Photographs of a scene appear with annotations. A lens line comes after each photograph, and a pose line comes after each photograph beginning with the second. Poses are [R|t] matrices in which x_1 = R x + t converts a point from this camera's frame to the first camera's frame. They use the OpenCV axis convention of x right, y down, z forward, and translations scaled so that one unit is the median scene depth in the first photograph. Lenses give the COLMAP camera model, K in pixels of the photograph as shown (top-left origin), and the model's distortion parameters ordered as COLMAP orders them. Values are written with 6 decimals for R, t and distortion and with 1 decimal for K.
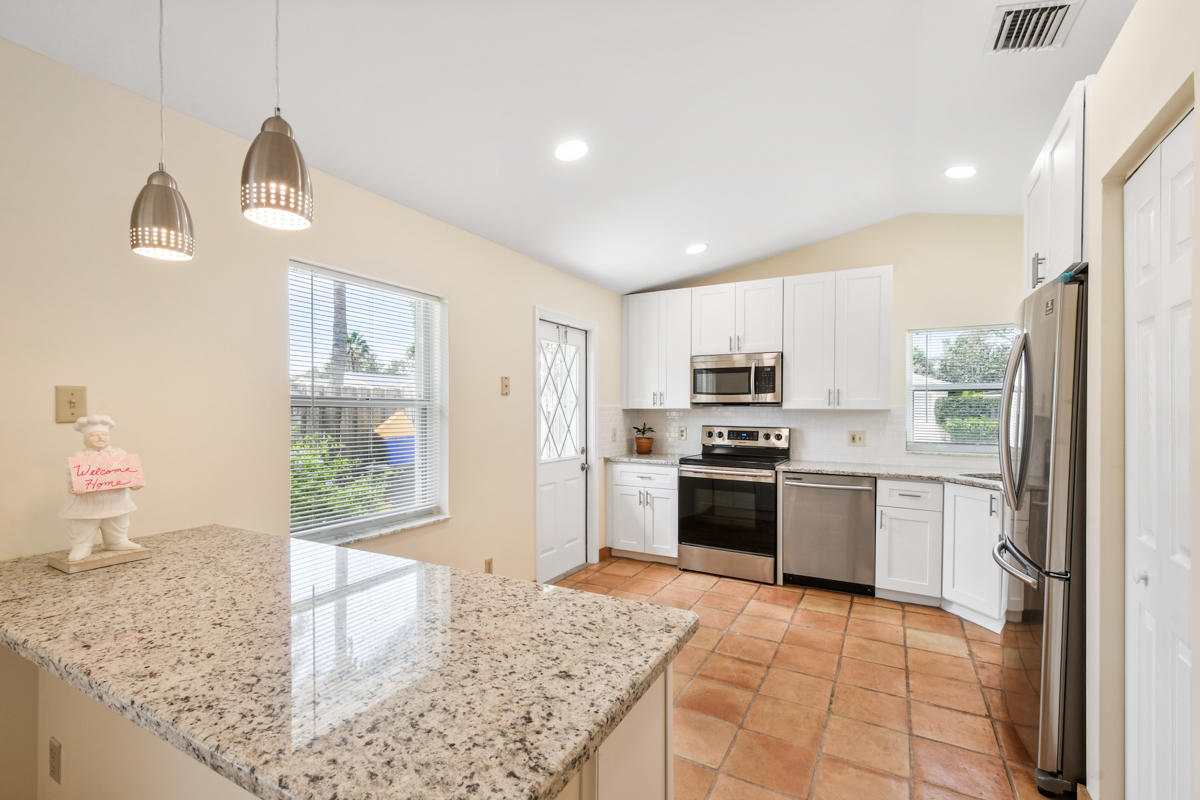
lens RADIAL K [[538.1, 0, 600.6], [0, 538.1, 408.2], [0, 0, 1]] dist [0.009457, -0.002073]
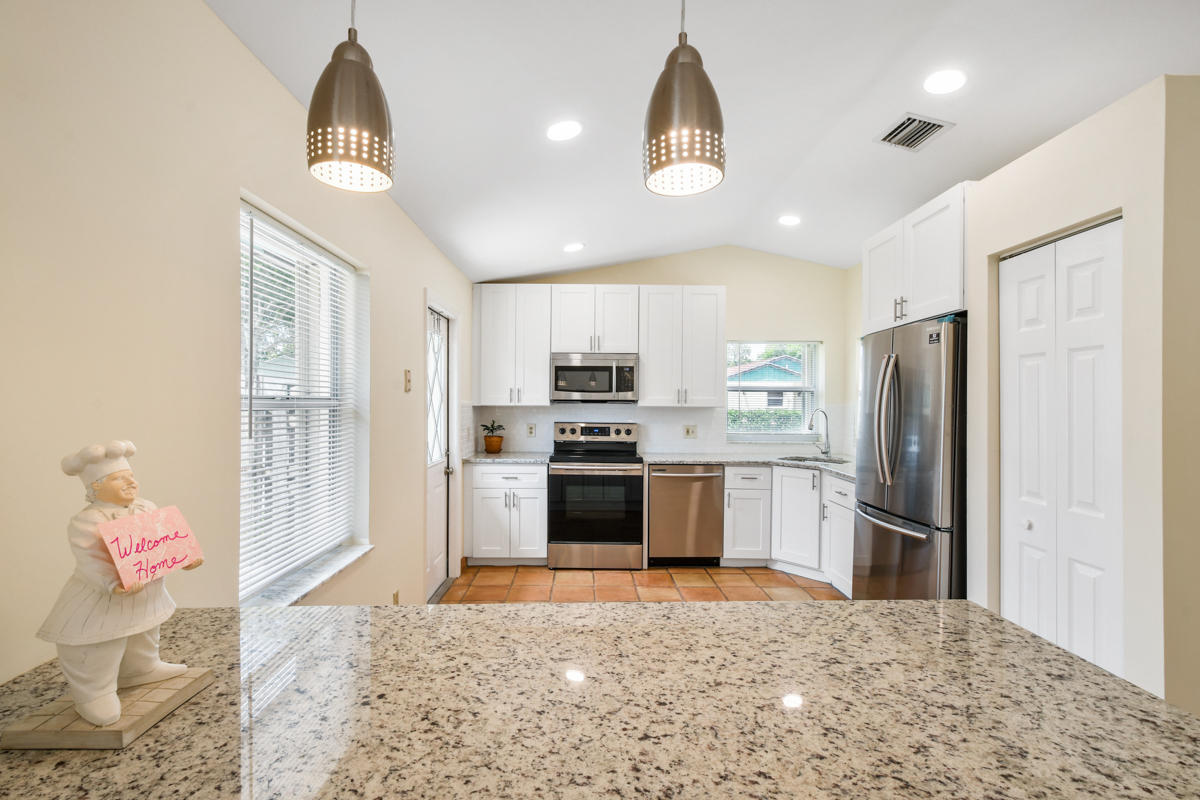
lens RADIAL K [[538.1, 0, 597.3], [0, 538.1, 398.6], [0, 0, 1]] dist [0.009457, -0.002073]
pose [[0.863785, 0.005449, 0.503832, -0.306839], [-0.004631, 0.999985, -0.002875, -0.011396], [-0.503840, 0.000151, 0.863797, 0.115408]]
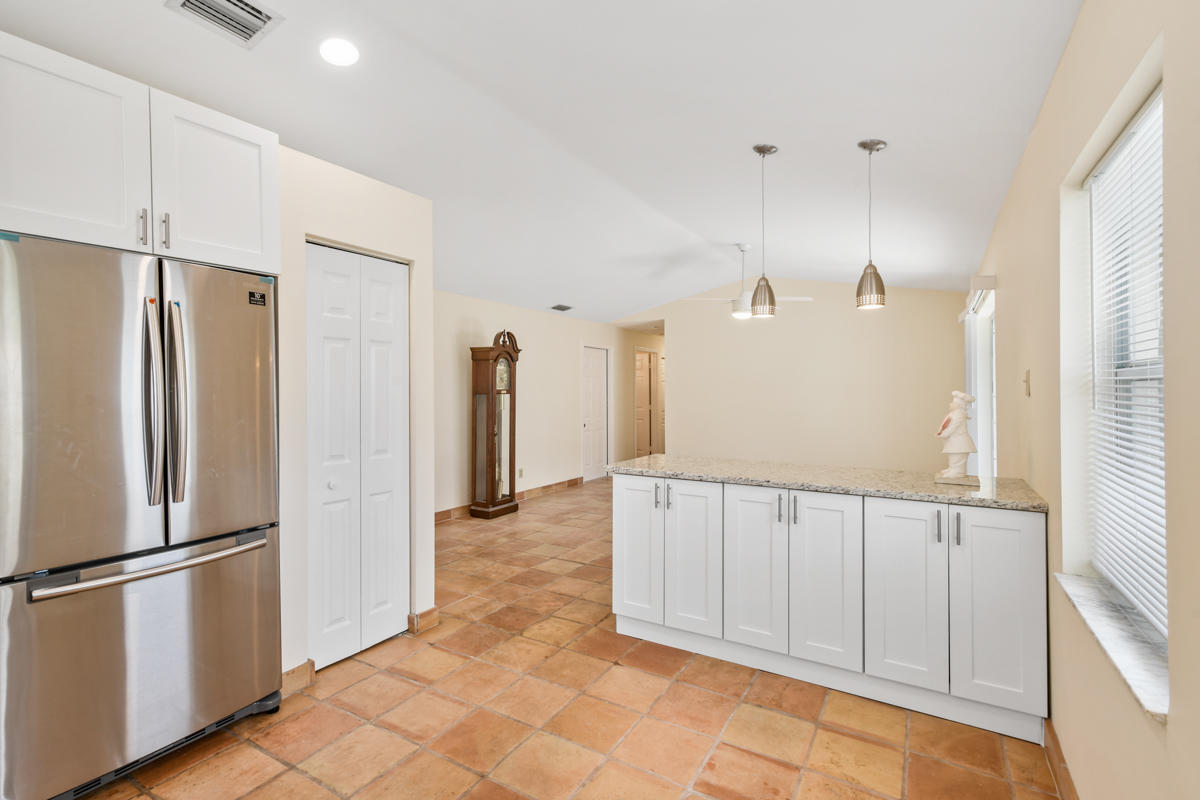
lens RADIAL K [[538.1, 0, 598.6], [0, 538.1, 394.5], [0, 0, 1]] dist [0.009457, -0.002073]
pose [[-0.999439, 0.002706, 0.033370, 0.032820], [0.003116, 0.999920, 0.012250, 0.002136], [-0.033334, 0.012347, -0.999368, 1.035656]]
